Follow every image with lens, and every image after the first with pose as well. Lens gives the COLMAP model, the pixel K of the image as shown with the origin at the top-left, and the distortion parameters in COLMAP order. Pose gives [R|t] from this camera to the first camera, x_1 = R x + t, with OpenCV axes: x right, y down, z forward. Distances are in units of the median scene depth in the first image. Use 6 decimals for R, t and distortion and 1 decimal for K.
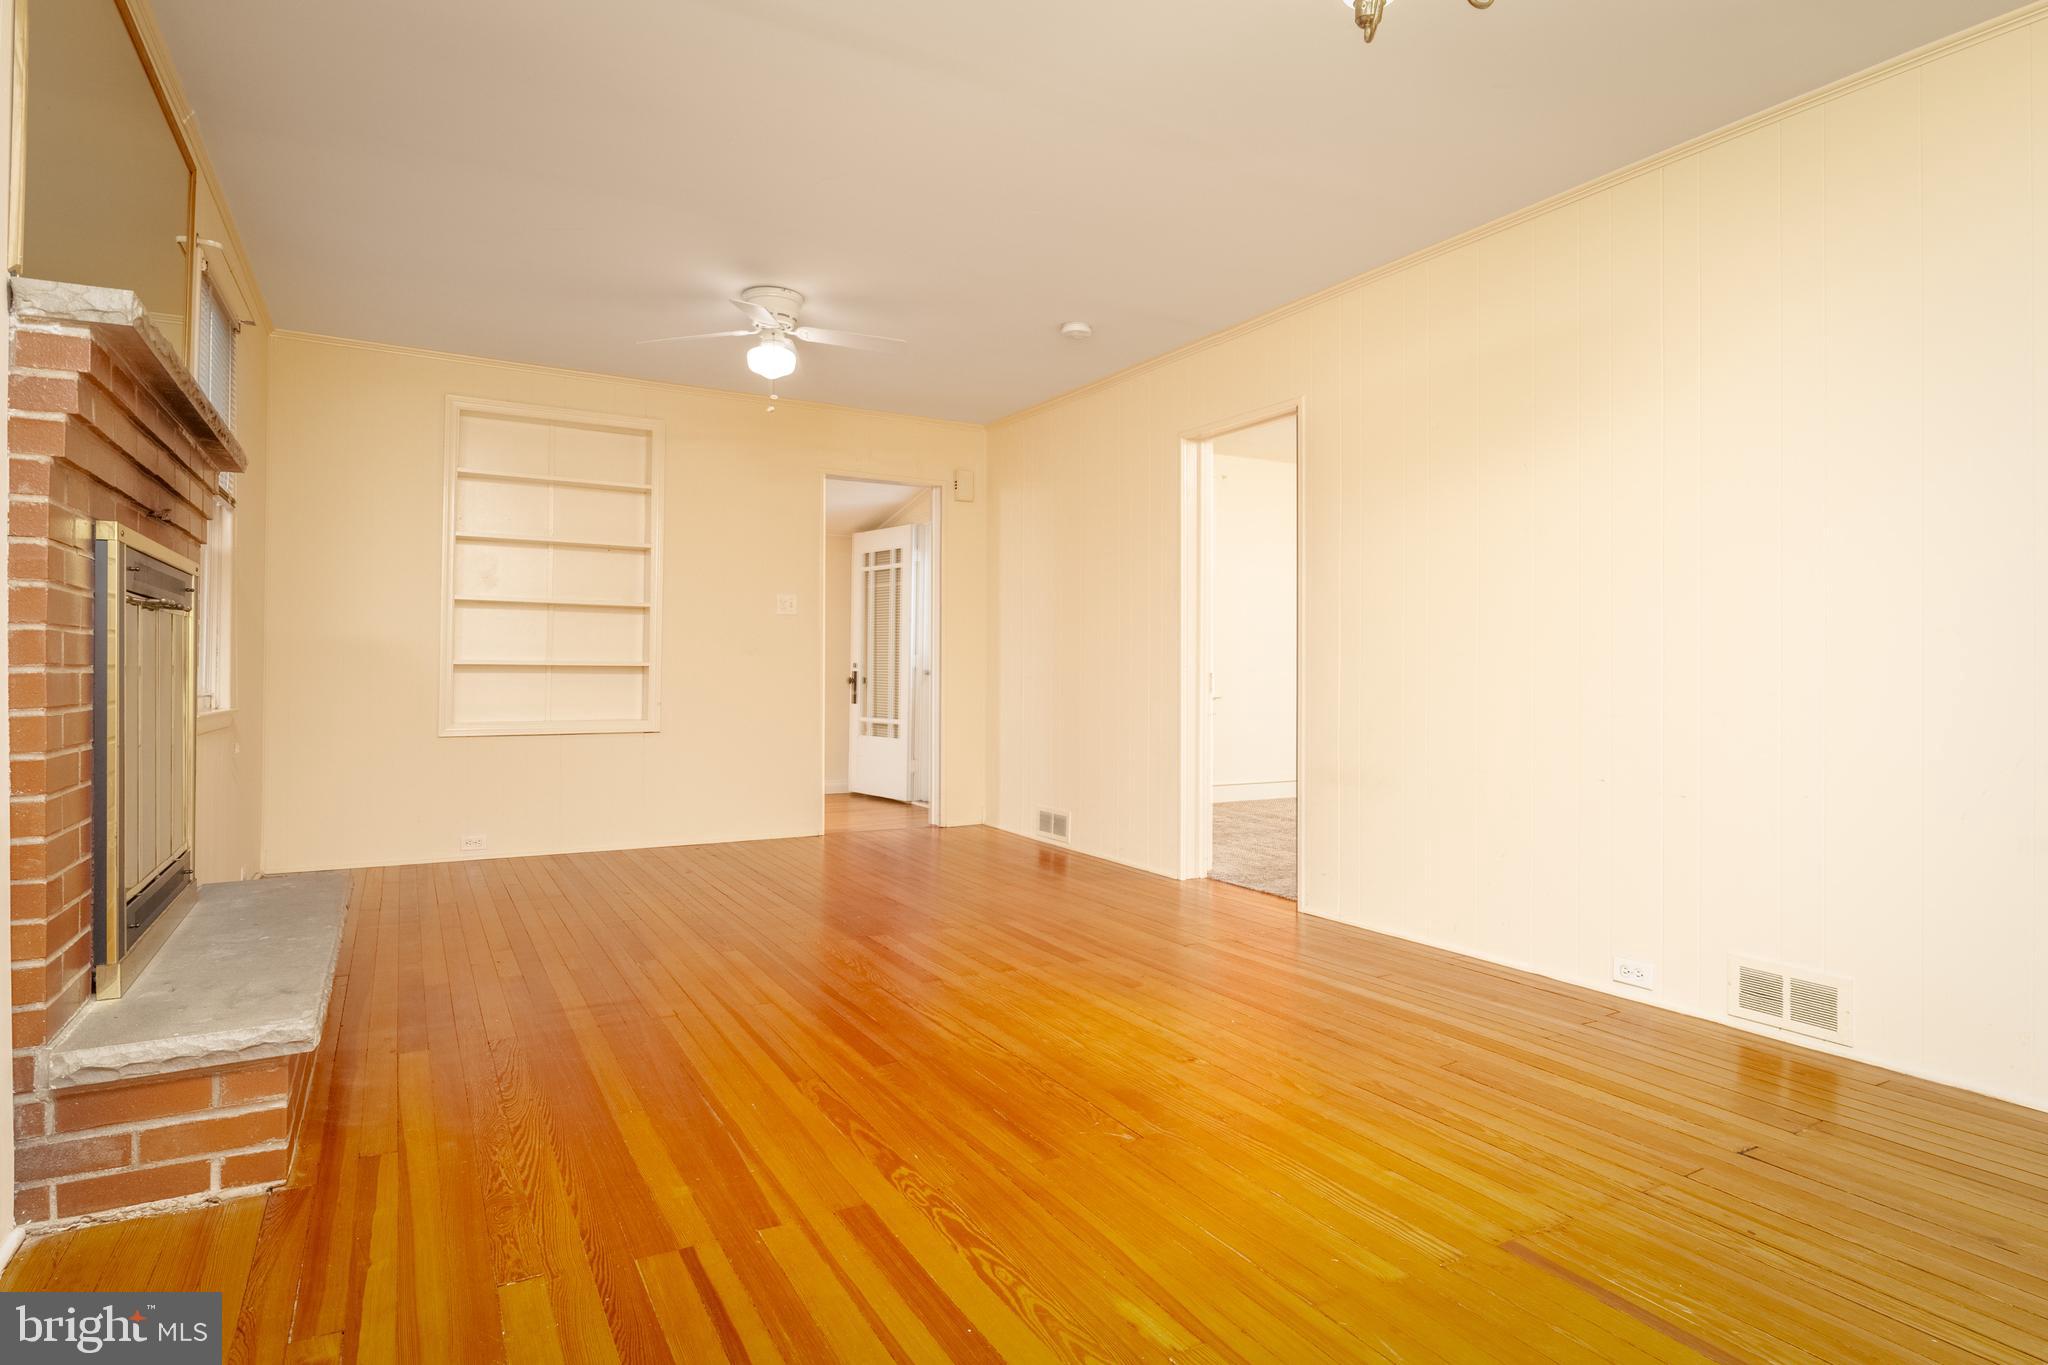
lens RADIAL K [[1132.9, 0, 1085.9], [0, 1132.9, 666.1], [0, 0, 1]] dist [0.005991, -0.002884]
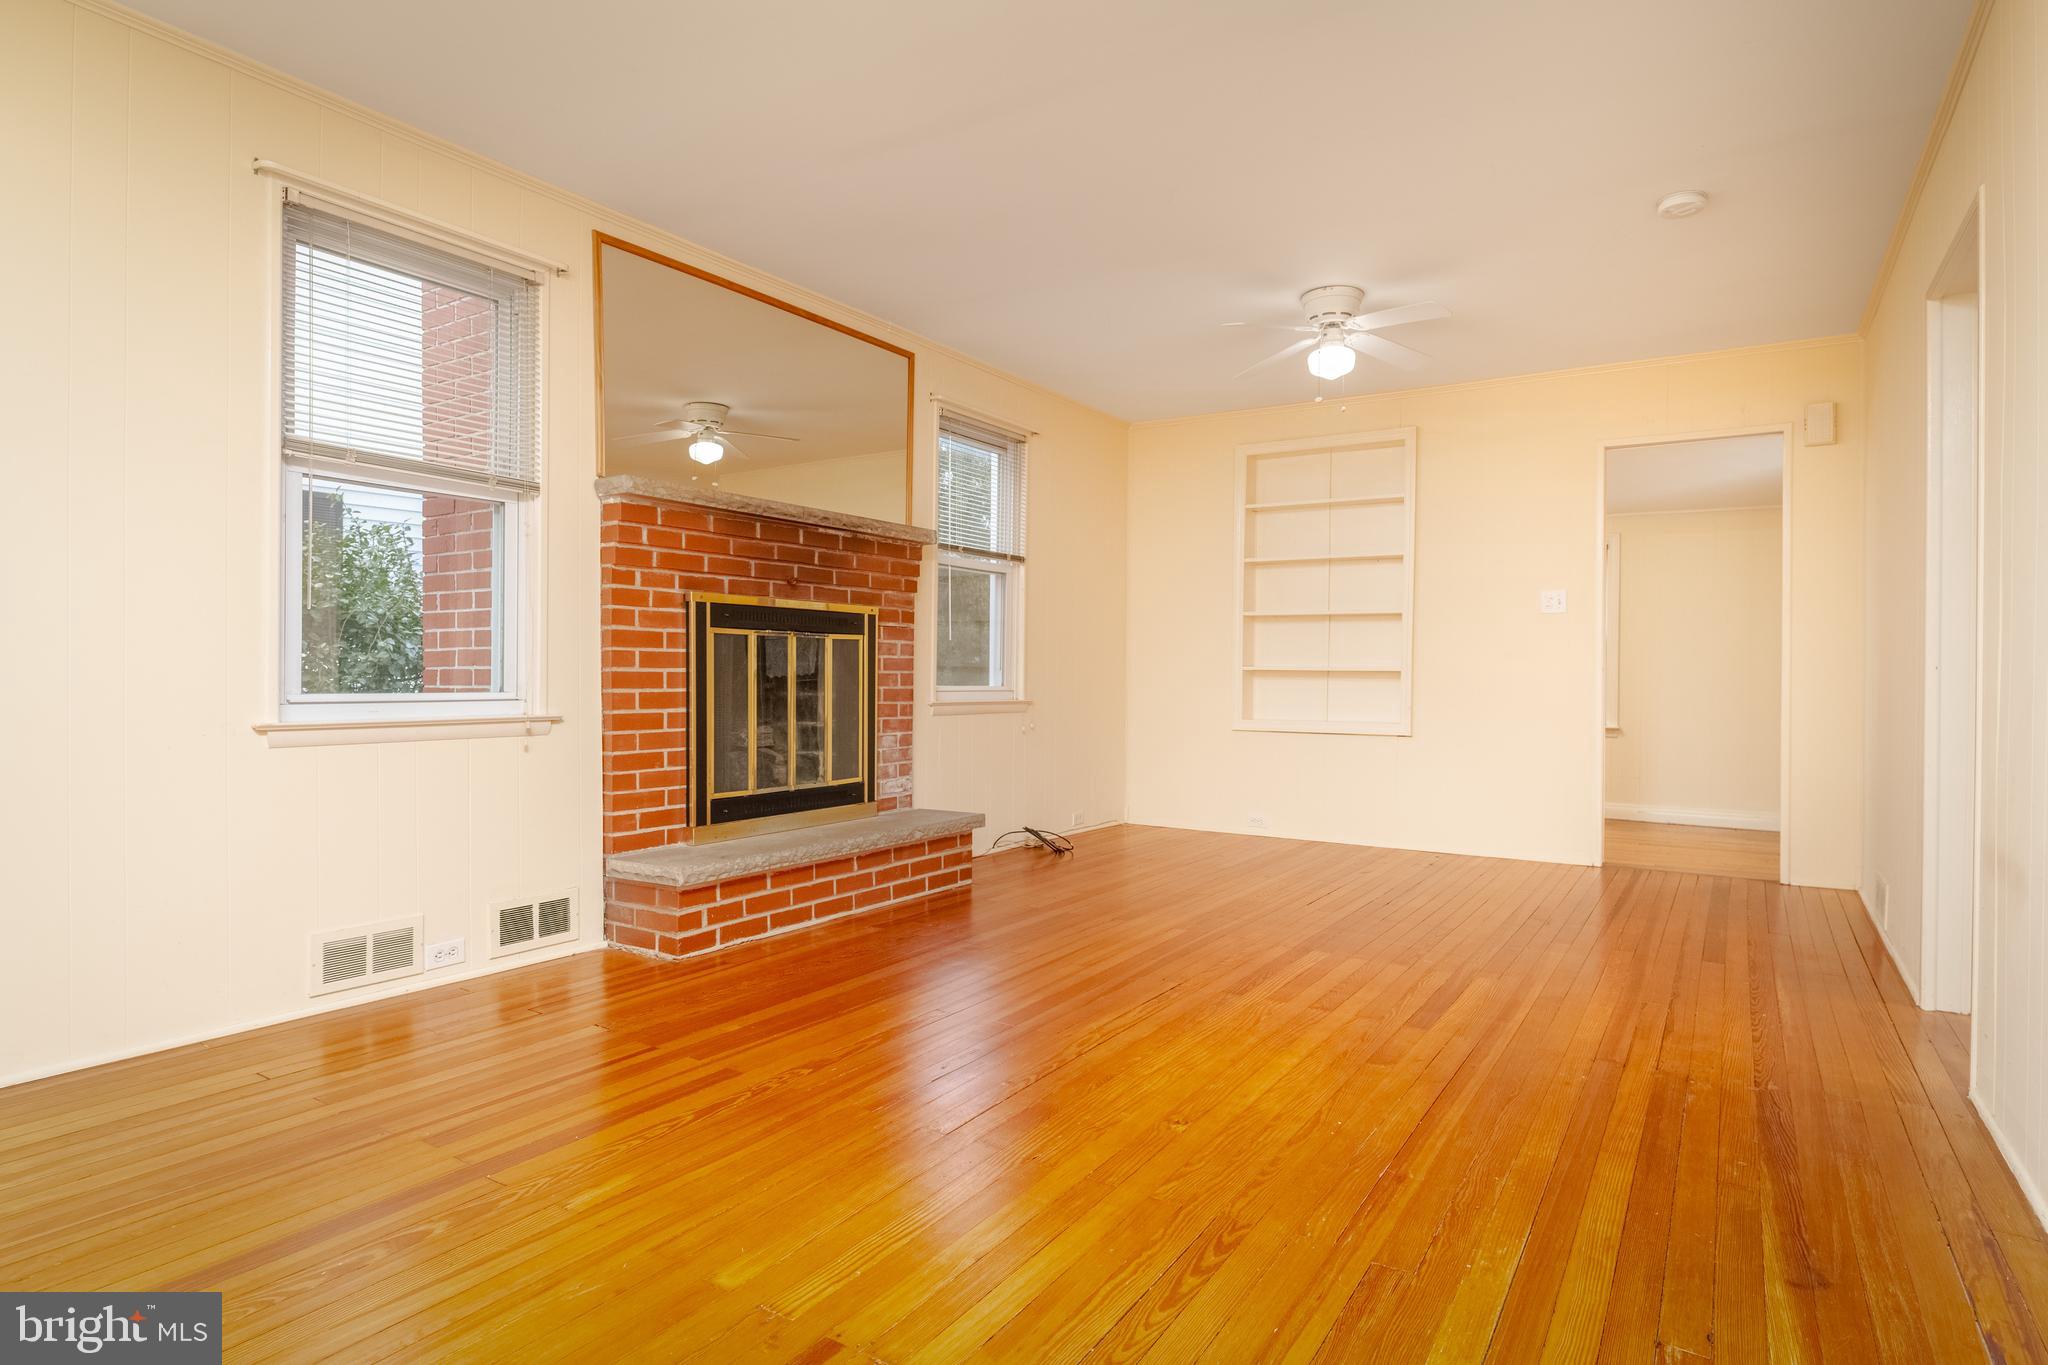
lens RADIAL K [[1132.9, 0, 1017.6], [0, 1132.9, 680.6], [0, 0, 1]] dist [0.005991, -0.002884]
pose [[0.422305, 0.001154, -0.906453, 0.952845], [0.002447, 0.999994, 0.002414, 0.012961], [0.906450, -0.003237, 0.422300, 0.616748]]
